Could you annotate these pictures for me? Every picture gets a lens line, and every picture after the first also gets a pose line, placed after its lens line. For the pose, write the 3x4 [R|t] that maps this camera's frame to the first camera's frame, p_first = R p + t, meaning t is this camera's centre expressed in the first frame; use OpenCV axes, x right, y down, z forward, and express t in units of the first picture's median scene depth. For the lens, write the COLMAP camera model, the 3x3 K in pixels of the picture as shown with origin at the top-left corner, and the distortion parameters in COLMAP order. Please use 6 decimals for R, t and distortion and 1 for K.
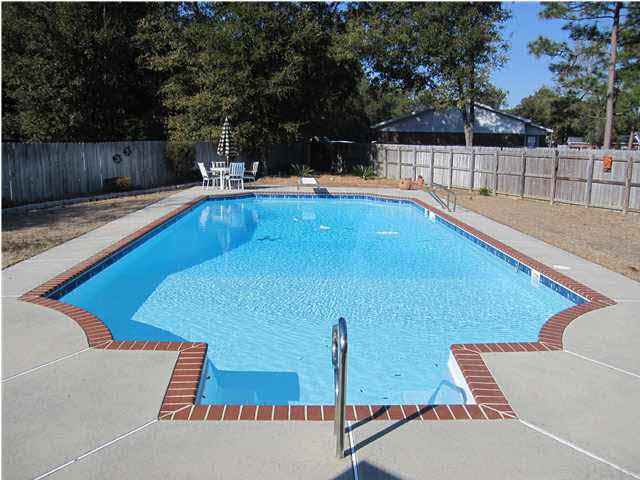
lens RADIAL K [[530.8, 0, 316.7], [0, 530.8, 239.2], [0, 0, 1]] dist [-0.053083, 0.009485]
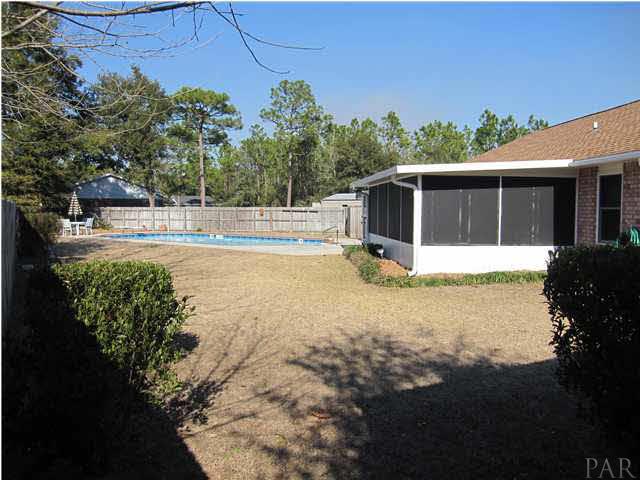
lens RADIAL K [[530.8, 0, 316.7], [0, 530.8, 239.2], [0, 0, 1]] dist [-0.053083, 0.009485]
pose [[0.639292, -0.061351, 0.766513, -0.668166], [0.148076, 0.987978, -0.044423, 0.070777], [-0.754572, 0.141901, 0.640691, -0.427305]]
